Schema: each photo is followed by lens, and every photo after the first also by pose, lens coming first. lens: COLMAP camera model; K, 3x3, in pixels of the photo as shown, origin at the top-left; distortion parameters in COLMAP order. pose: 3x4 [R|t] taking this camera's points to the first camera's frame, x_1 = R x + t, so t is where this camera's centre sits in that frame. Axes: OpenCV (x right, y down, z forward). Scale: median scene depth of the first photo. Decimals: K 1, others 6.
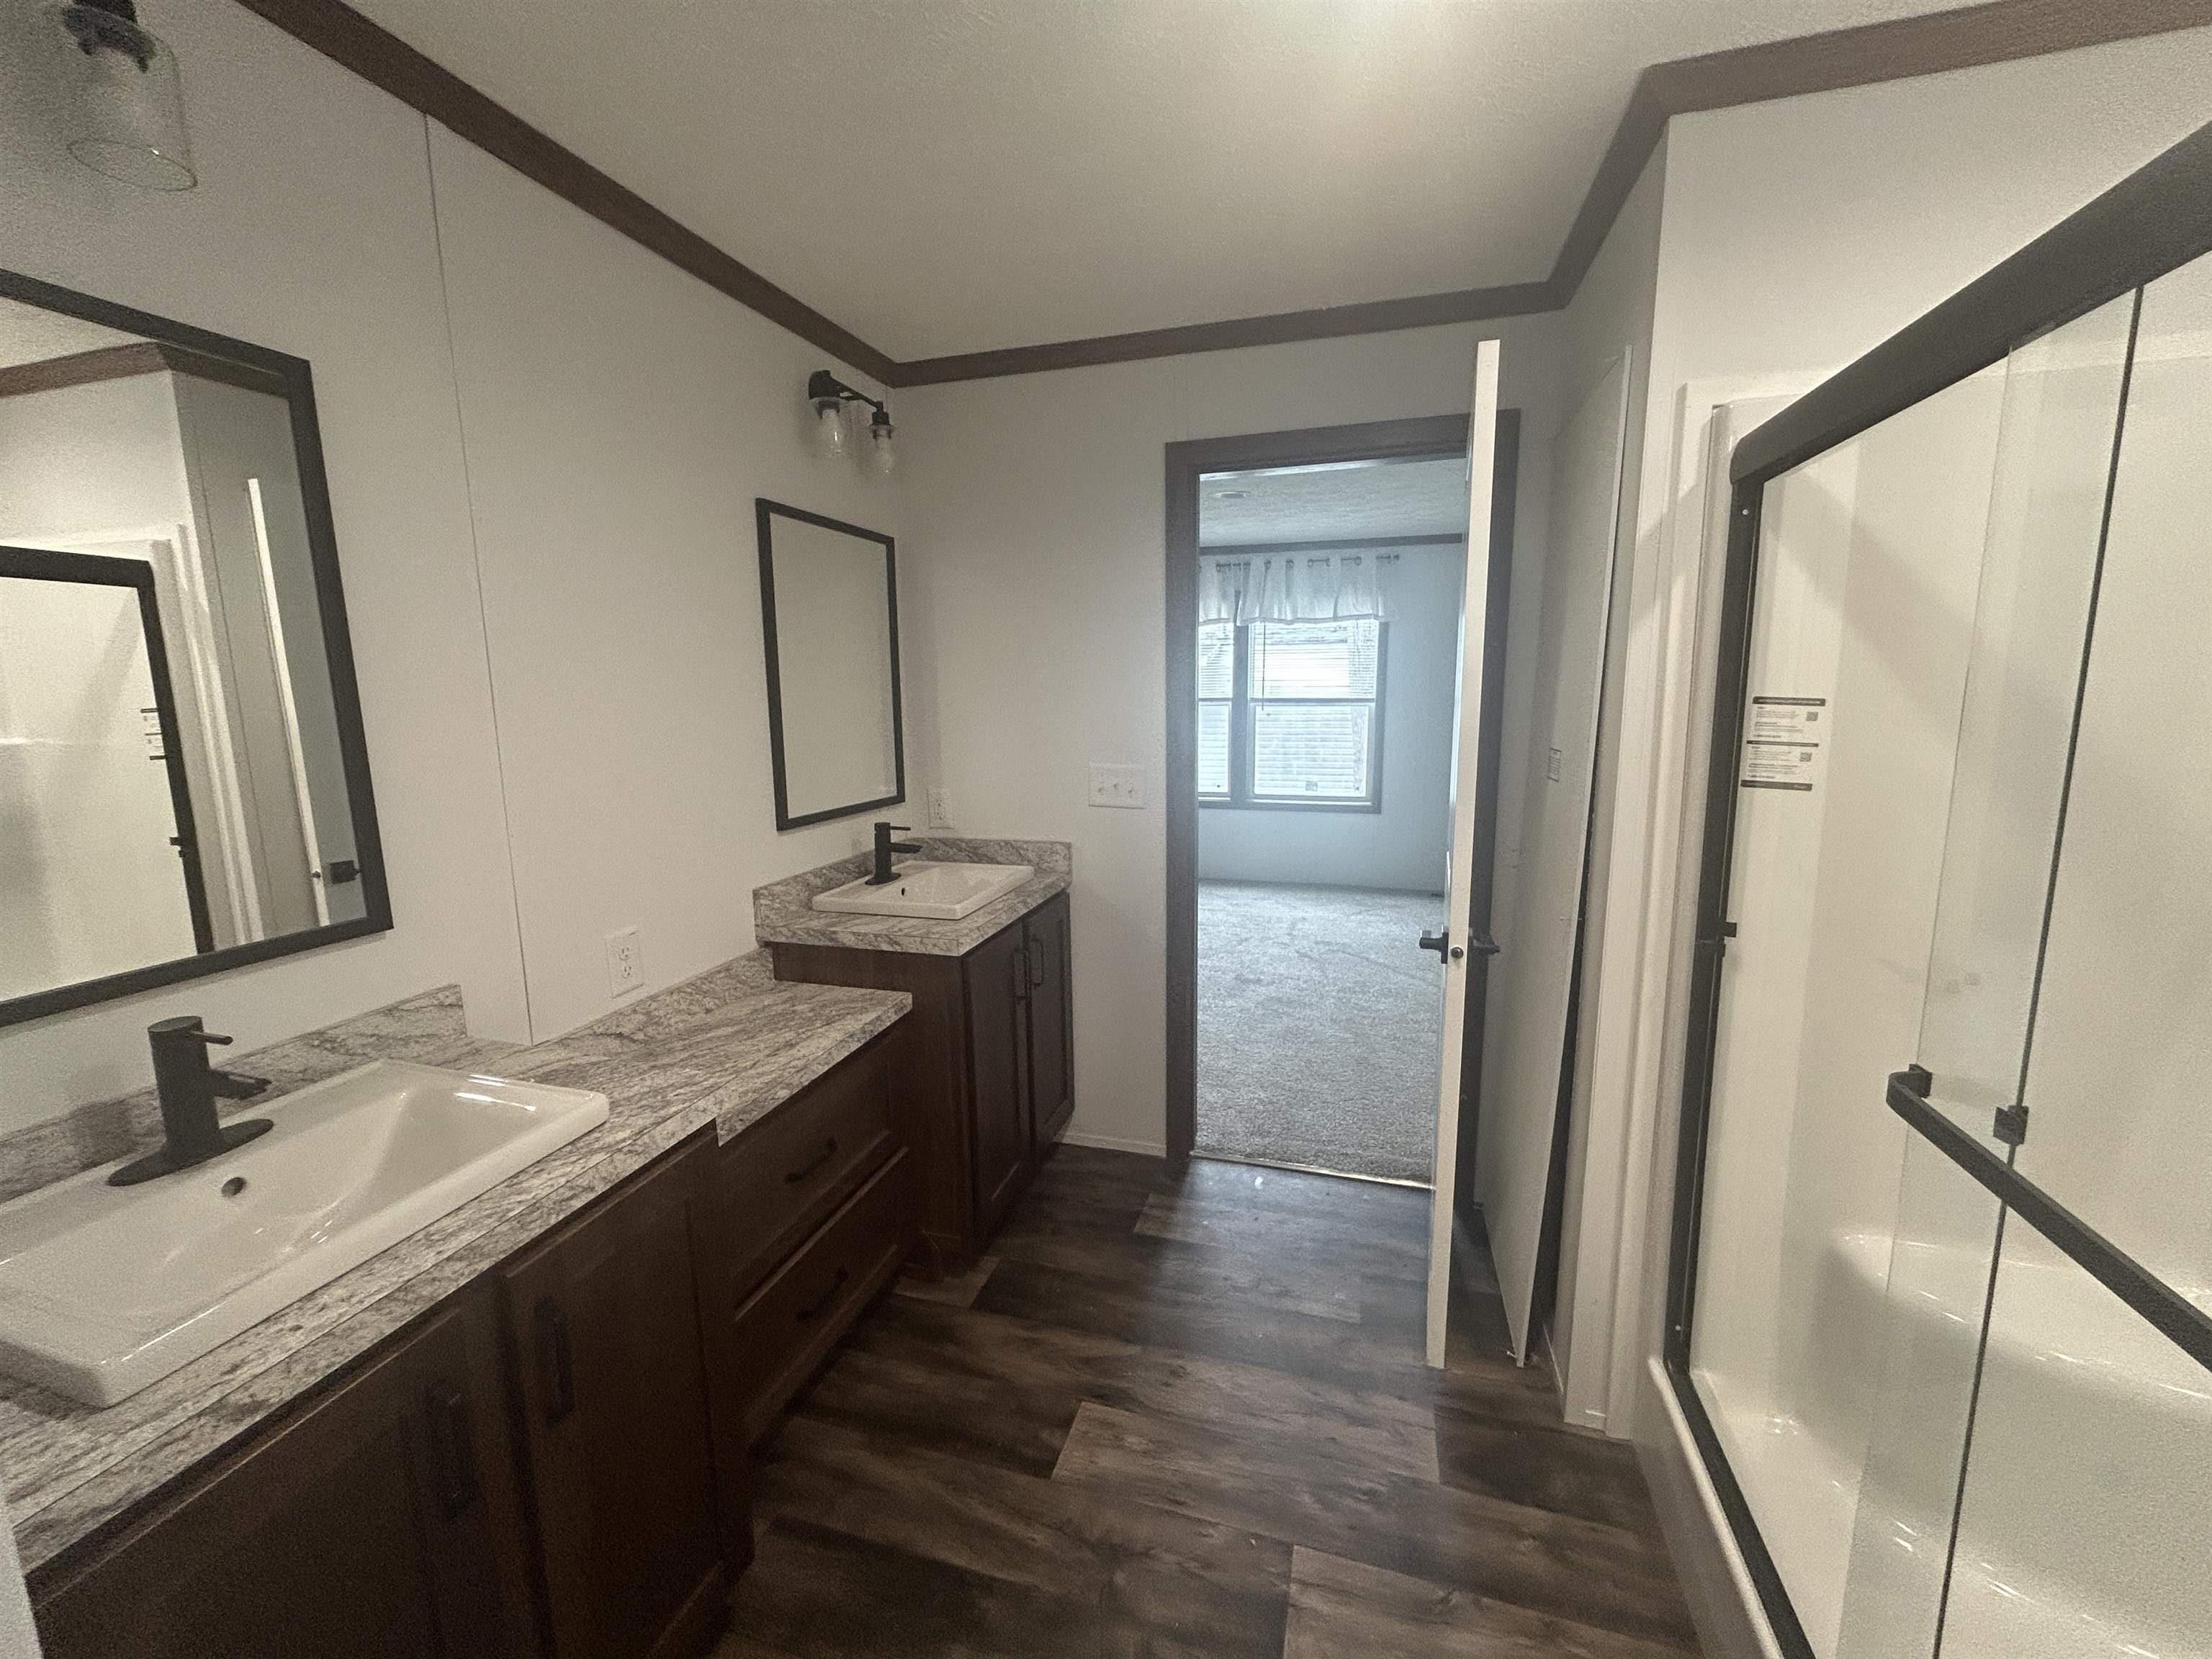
lens RADIAL K [[900.5, 0, 1106.0], [0, 900.5, 829.5], [0, 0, 1]] dist [0.004255, 0.000117]
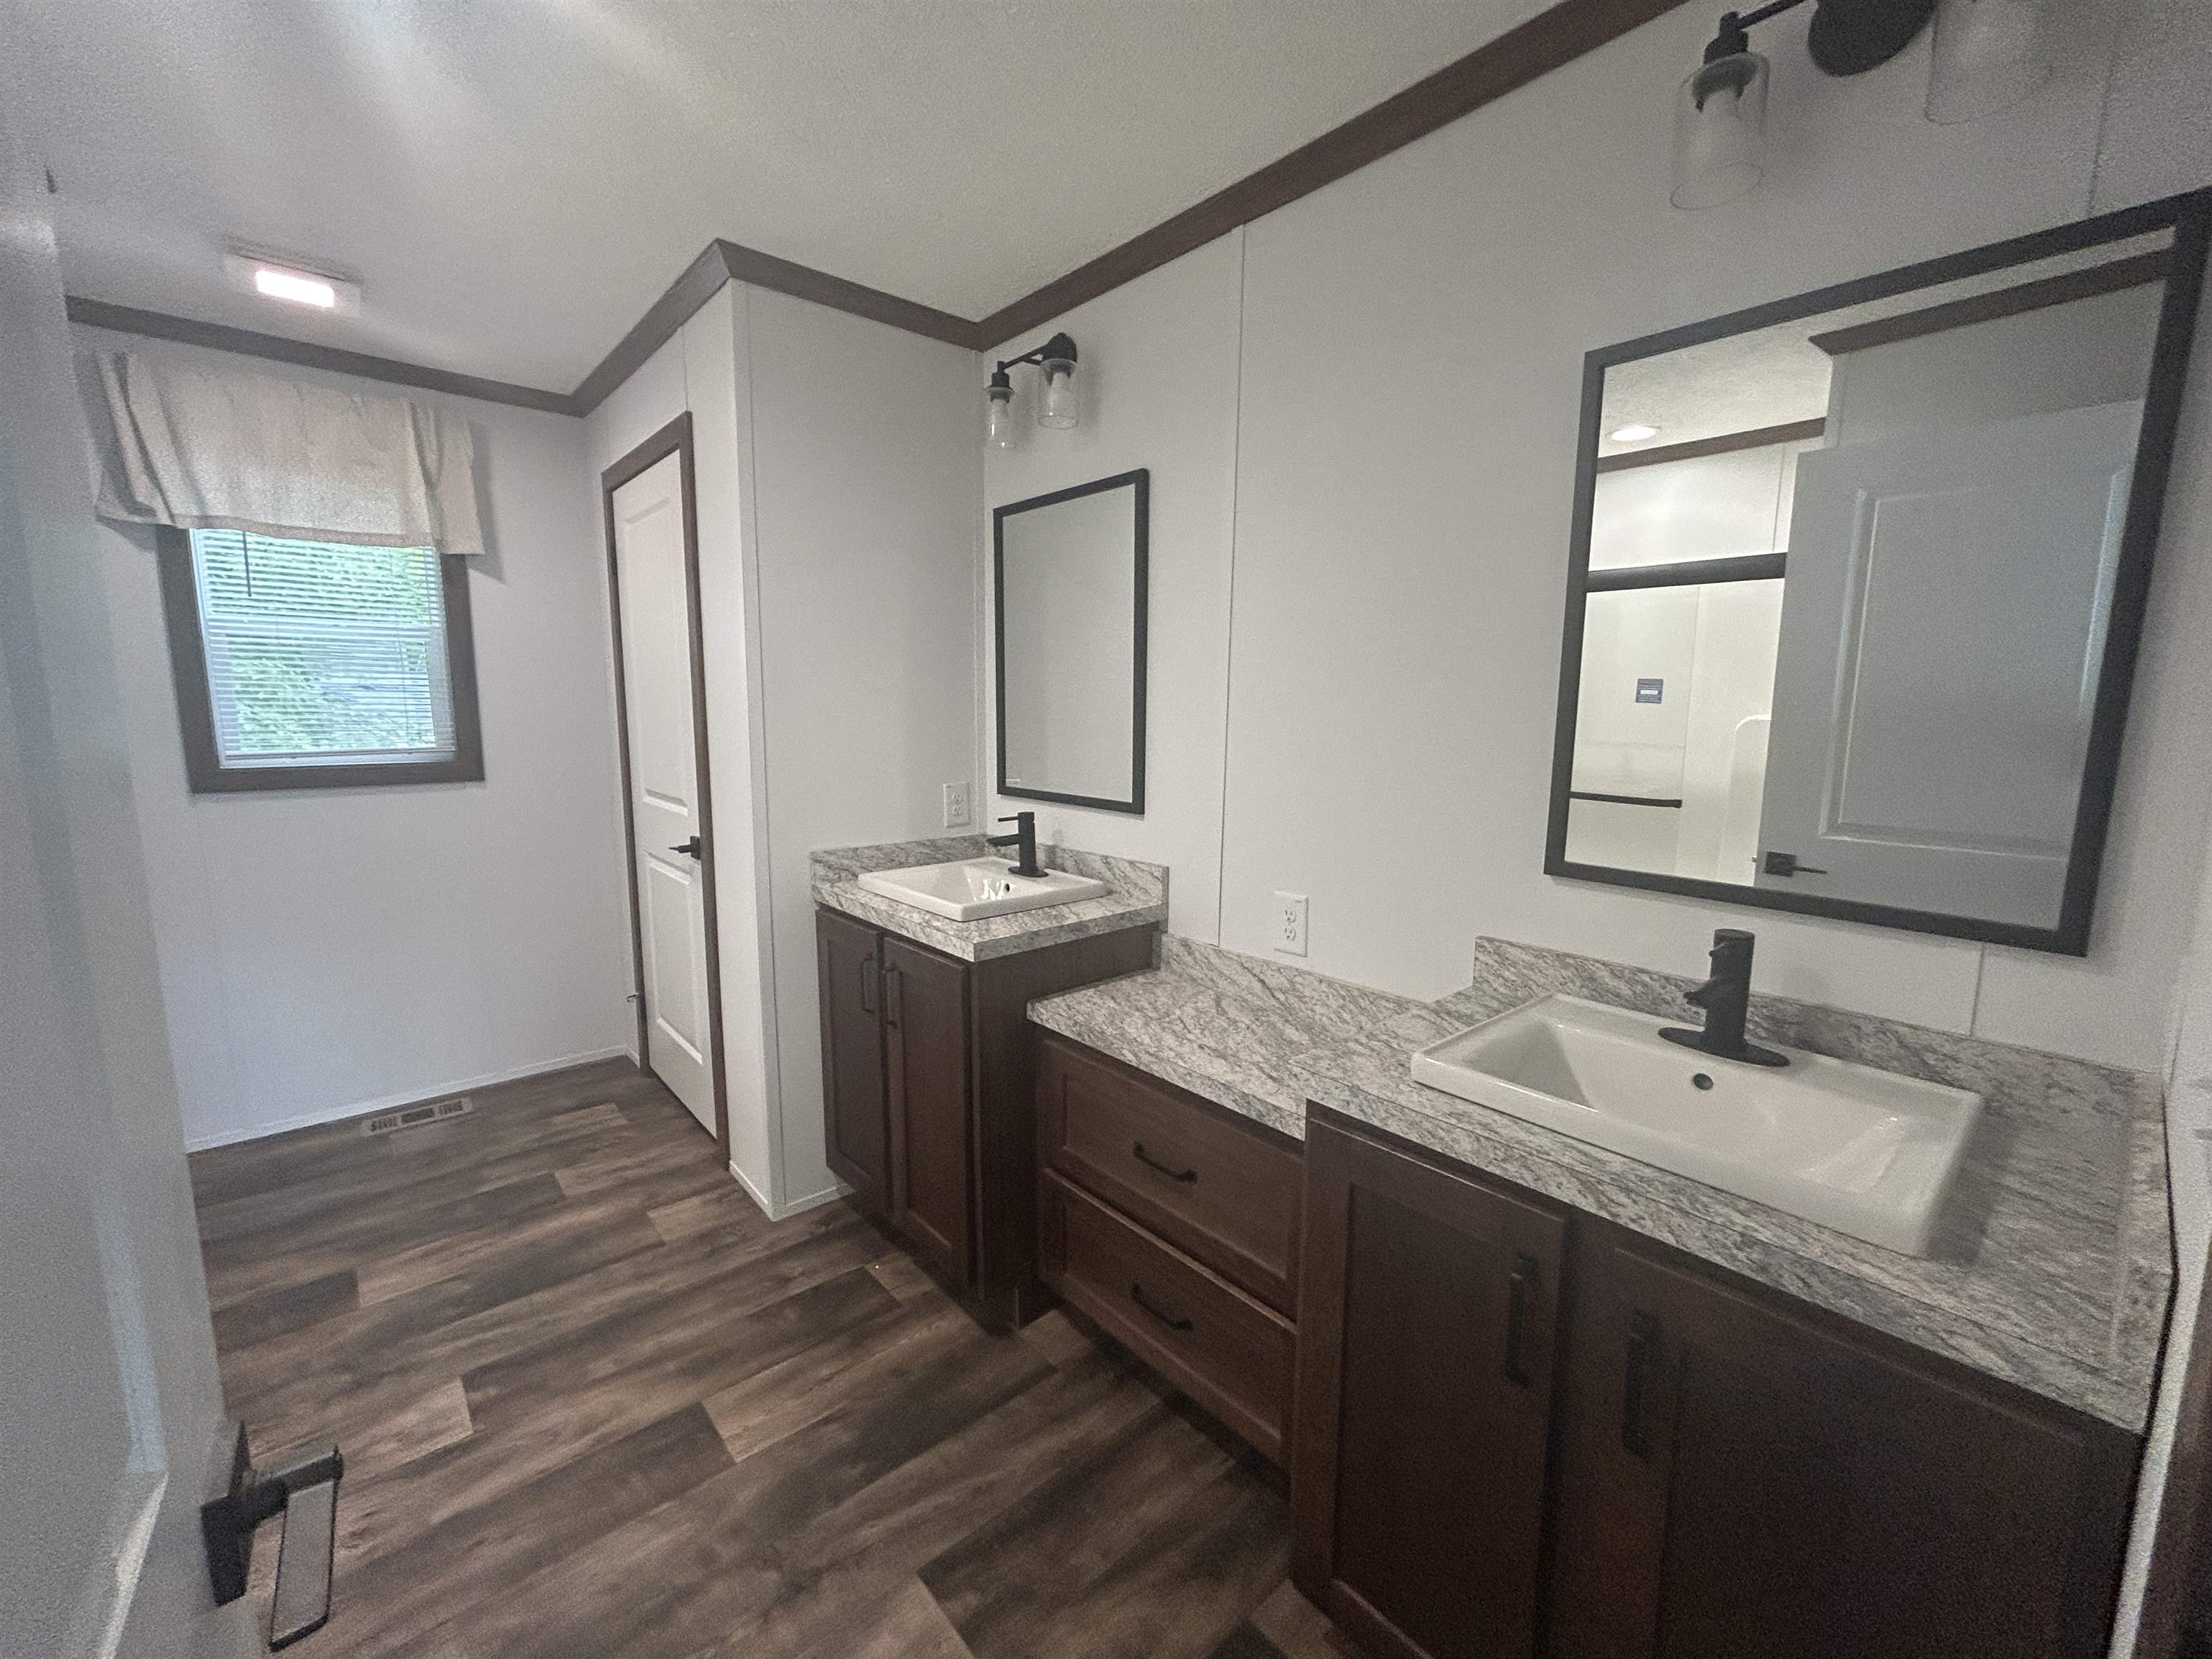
lens RADIAL K [[900.5, 0, 1106.0], [0, 900.5, 829.5], [0, 0, 1]] dist [0.004255, 0.000117]
pose [[-0.528862, 0.129455, -0.838776, 0.444050], [-0.137153, 0.962272, 0.234992, -0.176349], [0.837552, 0.239319, -0.491154, 1.320277]]
